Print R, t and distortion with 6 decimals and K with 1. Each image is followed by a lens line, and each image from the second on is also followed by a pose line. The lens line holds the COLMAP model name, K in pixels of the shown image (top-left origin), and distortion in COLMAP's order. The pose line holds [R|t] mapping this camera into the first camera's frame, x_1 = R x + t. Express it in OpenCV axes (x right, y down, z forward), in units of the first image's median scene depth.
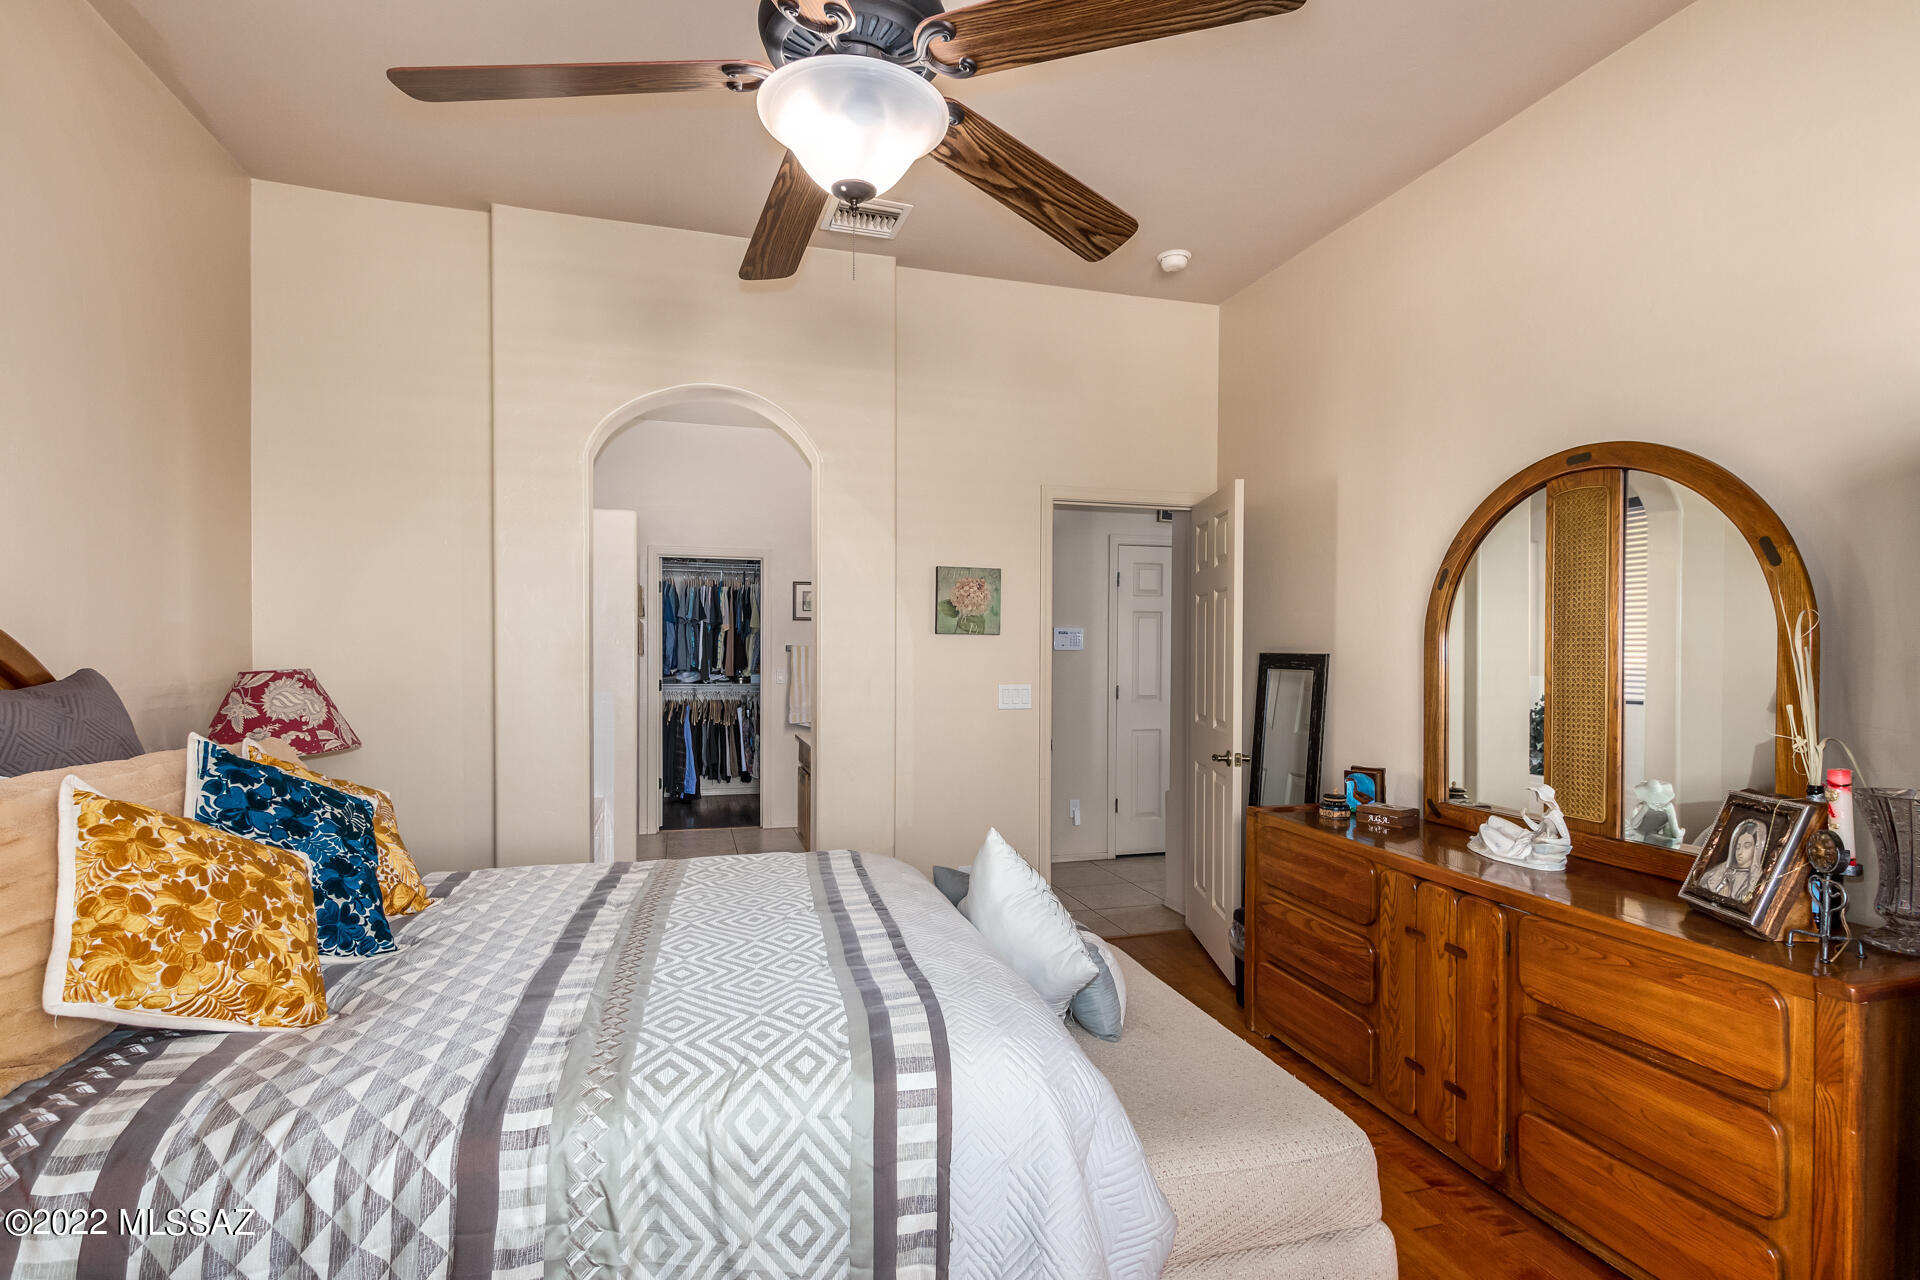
lens RADIAL K [[935.6, 0, 957.0], [0, 935.6, 648.0], [0, 0, 1]] dist [0.004999, -0.000511]
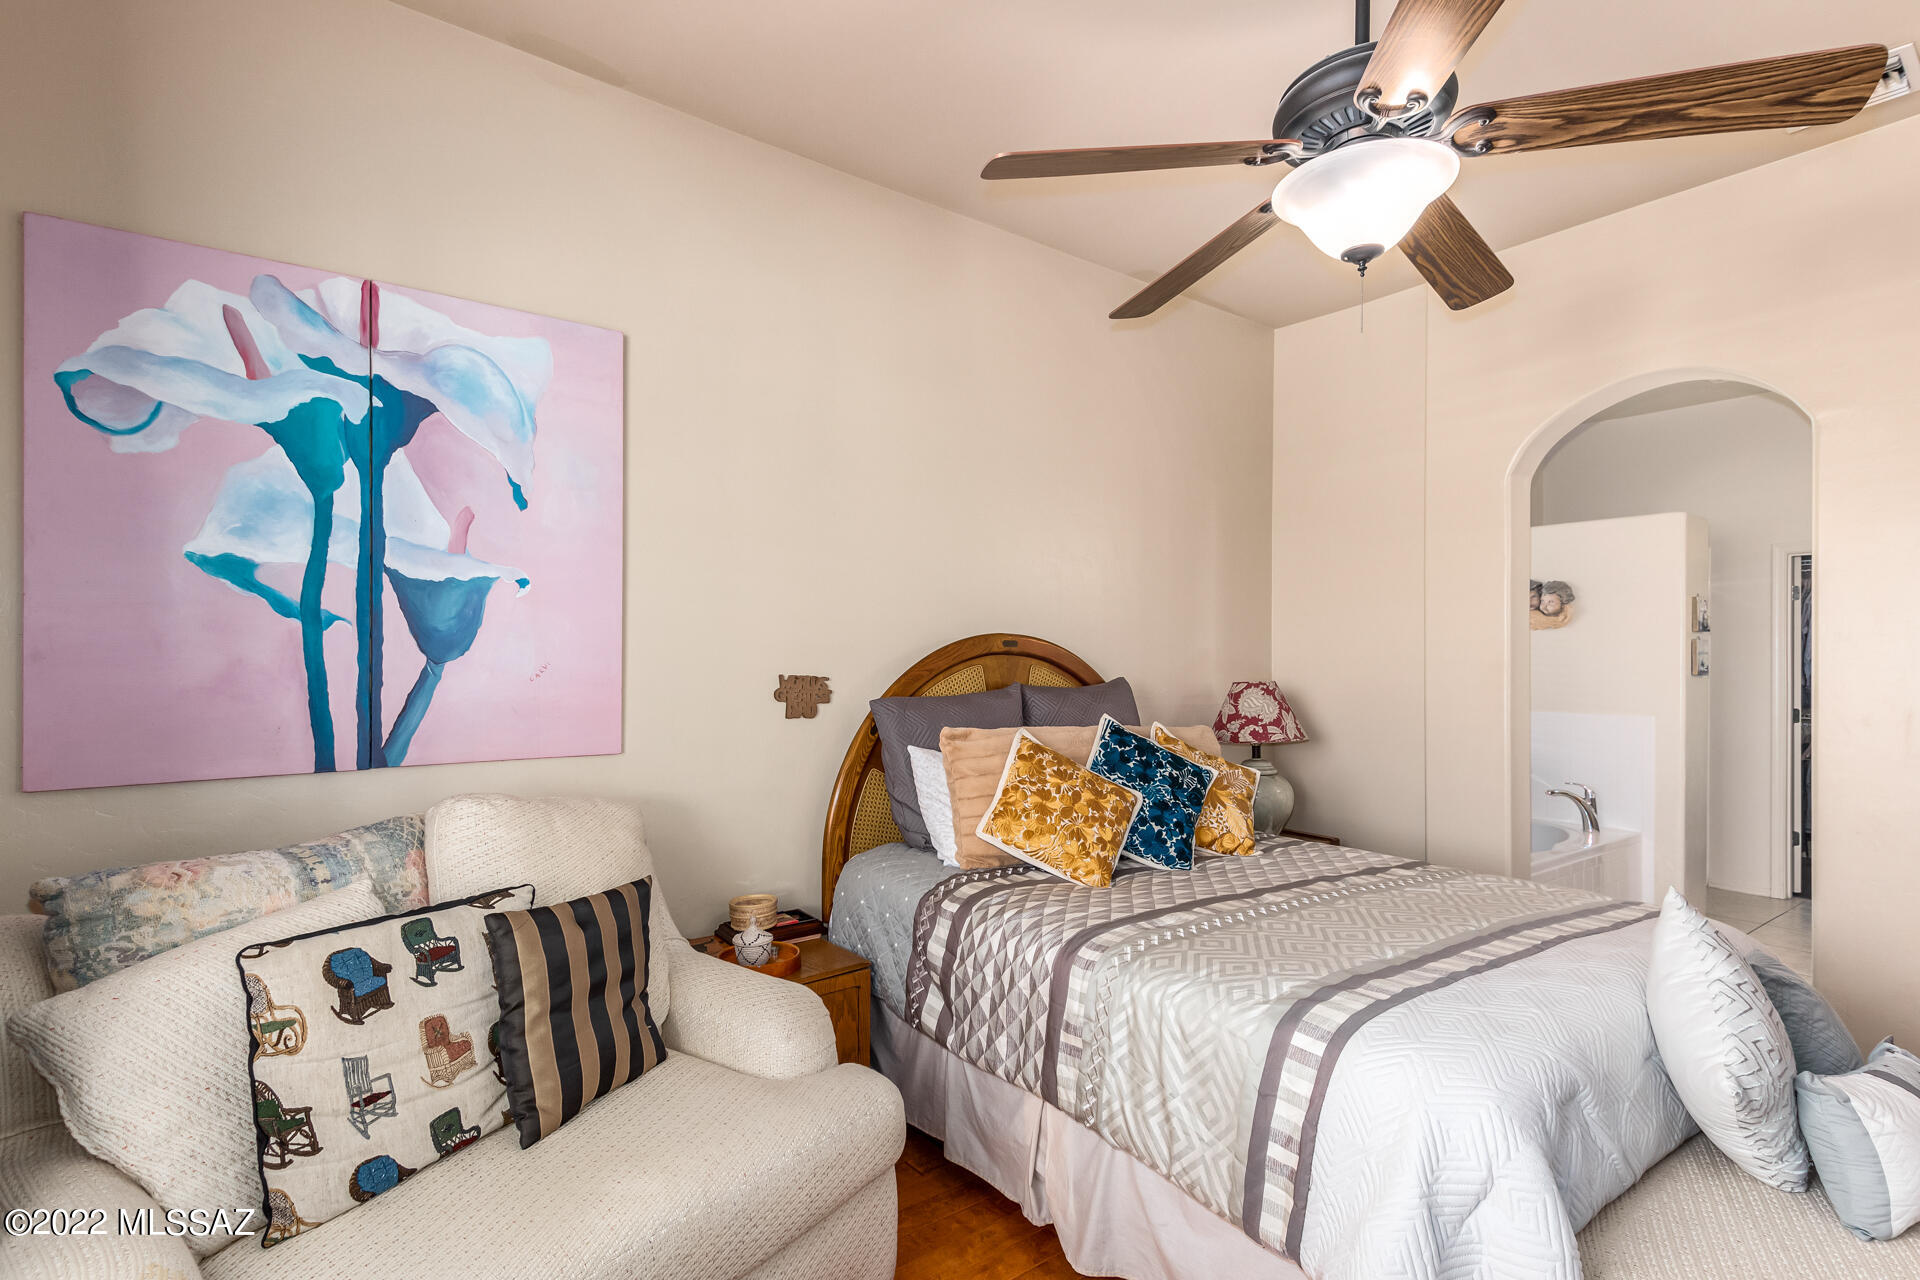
lens RADIAL K [[935.6, 0, 953.1], [0, 935.6, 647.5], [0, 0, 1]] dist [0.004999, -0.000511]
pose [[0.333582, -0.017218, -0.942564, 0.859727], [-0.003732, 0.999801, -0.019585, 0.002928], [0.942714, 0.010050, 0.333452, 0.196626]]
